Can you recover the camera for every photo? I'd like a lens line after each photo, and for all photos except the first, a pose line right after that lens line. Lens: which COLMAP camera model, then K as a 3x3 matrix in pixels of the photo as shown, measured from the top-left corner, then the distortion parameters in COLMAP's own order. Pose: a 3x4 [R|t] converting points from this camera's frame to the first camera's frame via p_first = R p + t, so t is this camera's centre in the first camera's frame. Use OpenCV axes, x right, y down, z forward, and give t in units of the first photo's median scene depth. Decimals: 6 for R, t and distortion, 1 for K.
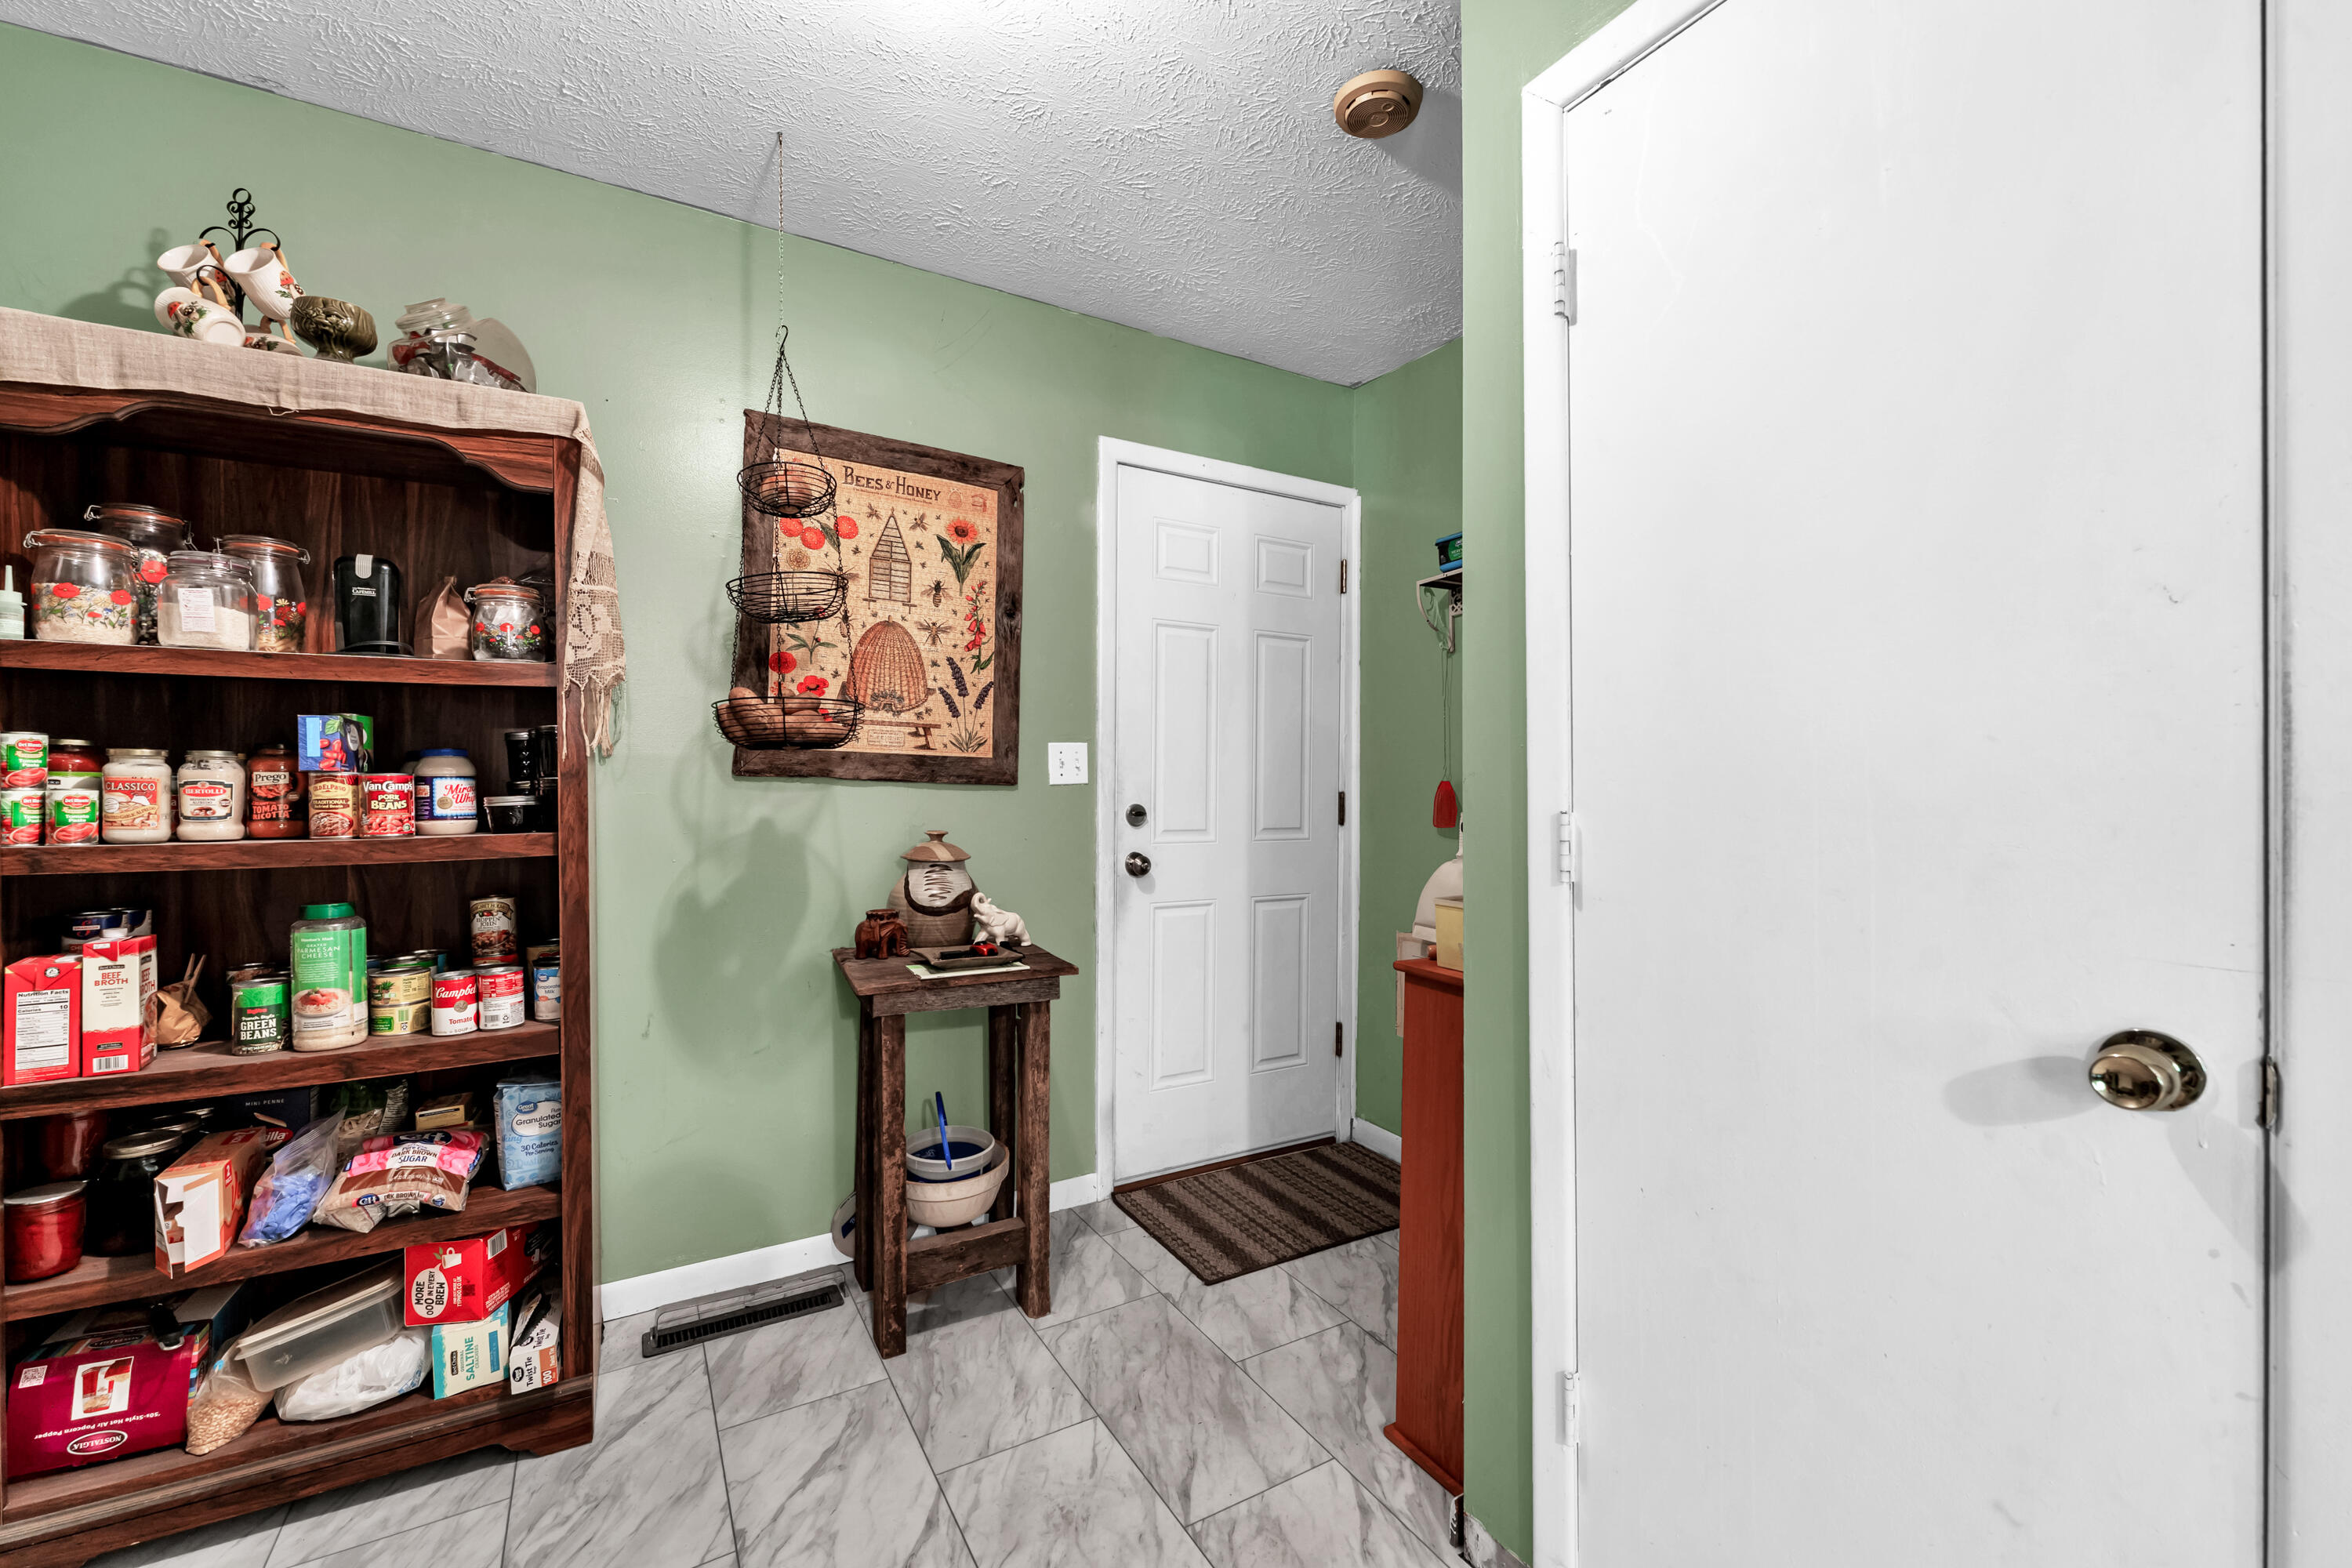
lens RADIAL K [[948.3, 0, 1165.1], [0, 948.3, 788.5], [0, 0, 1]] dist [-0.002332, -0.000679]
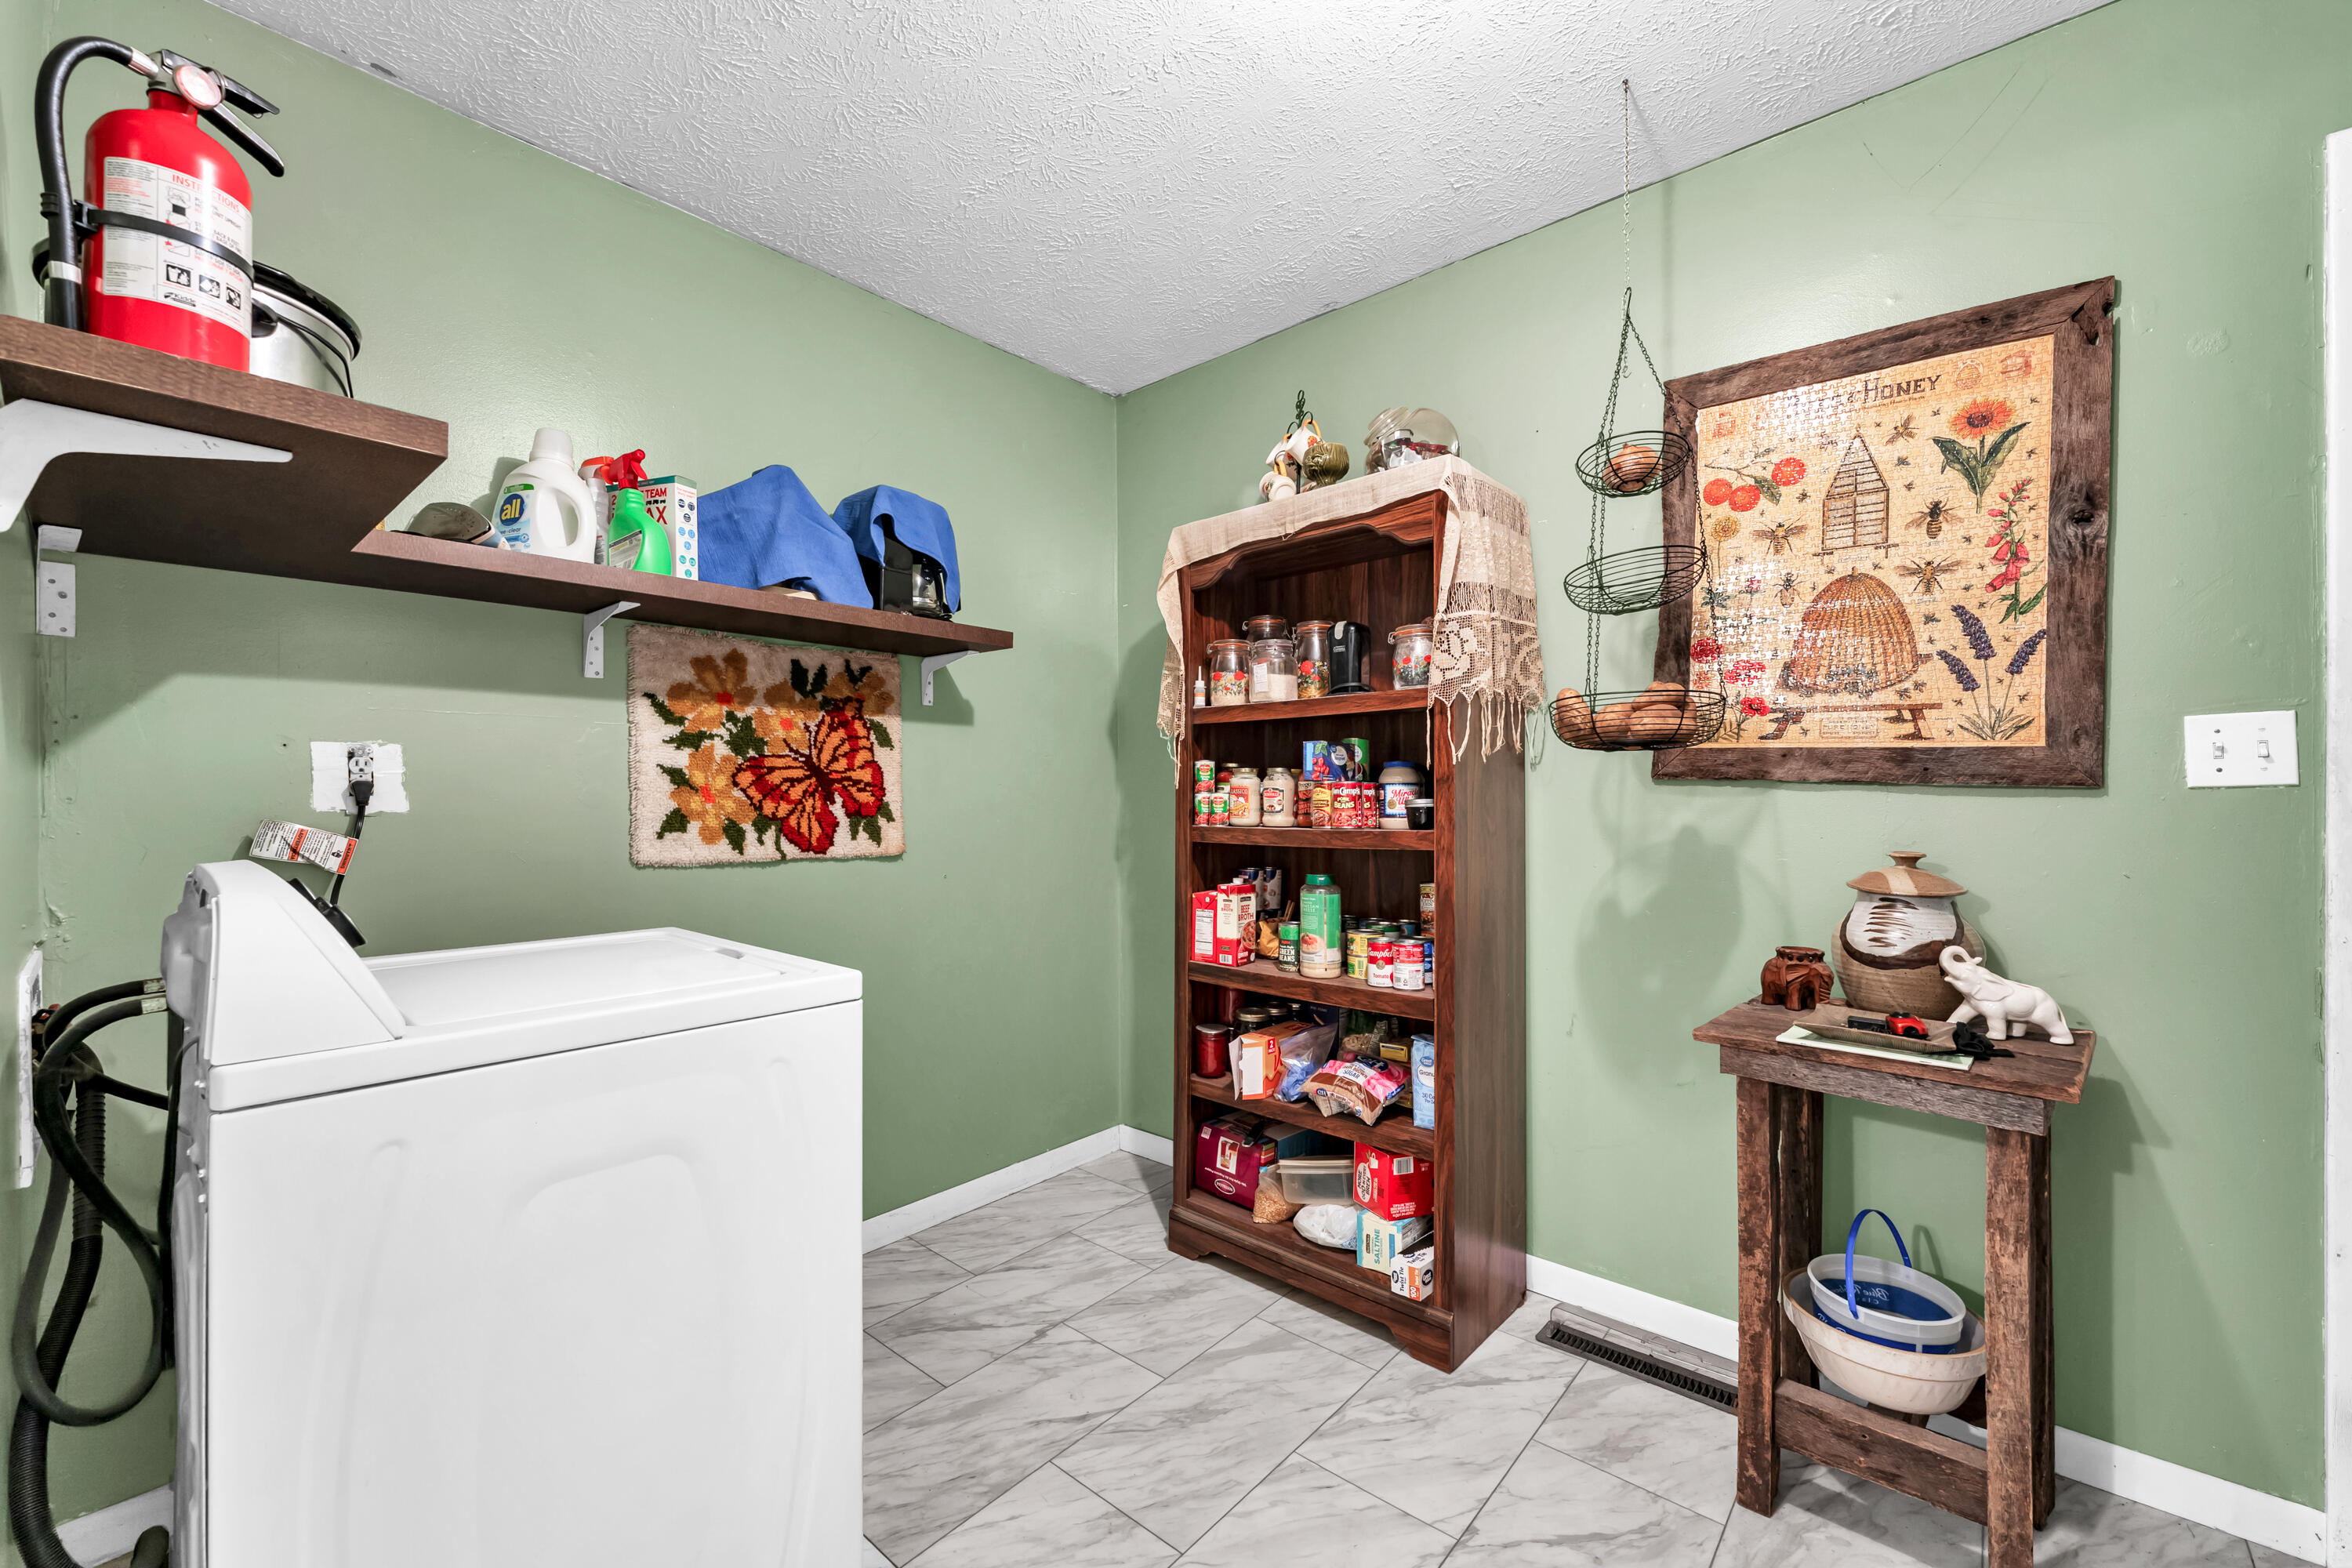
lens RADIAL K [[948.3, 0, 1161.3], [0, 948.3, 784.8], [0, 0, 1]] dist [-0.002332, -0.000679]
pose [[0.305871, -0.006455, -0.952051, 0.311043], [-0.000885, 0.999975, -0.007065, -0.001205], [0.952073, 0.003004, 0.305857, 0.277795]]
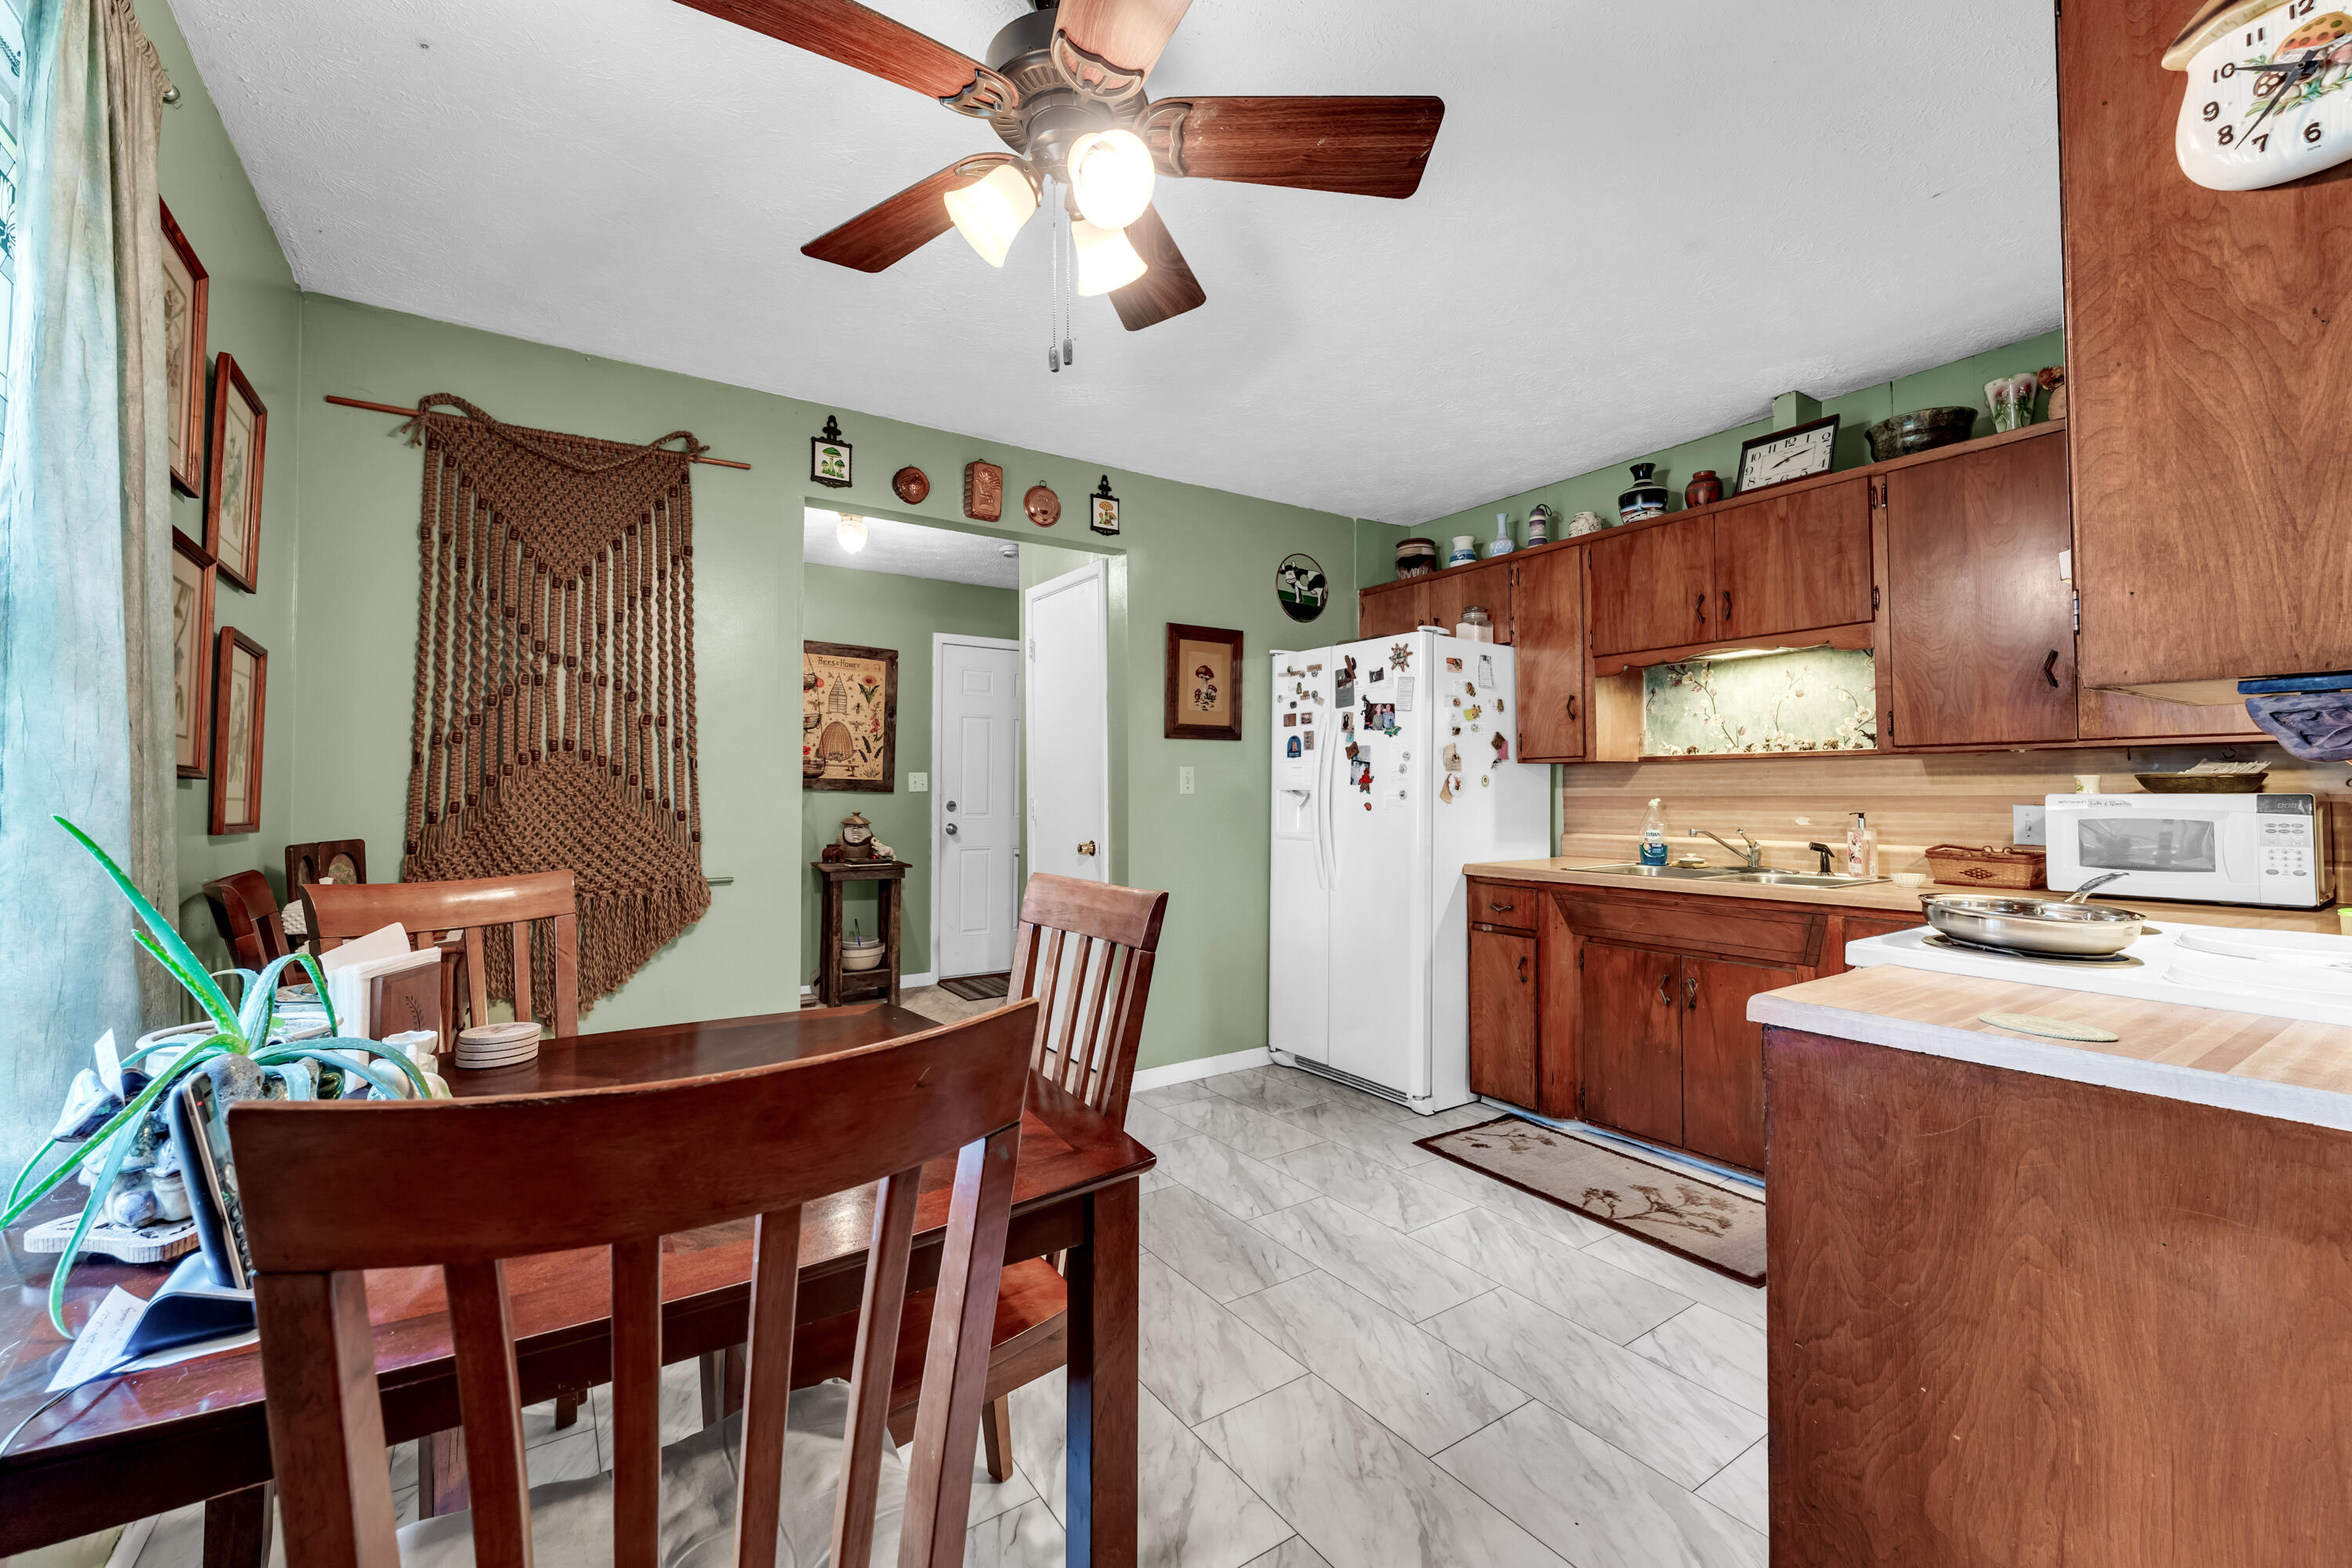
lens RADIAL K [[936.7, 0, 1124.9], [0, 936.7, 757.8], [0, 0, 1]] dist [0.002184, -0.000200]
pose [[0.999594, -0.000066, 0.028496, 0.411752], [0.001167, 0.999252, -0.038645, 0.002339], [-0.028472, 0.038663, 0.998847, -1.546629]]
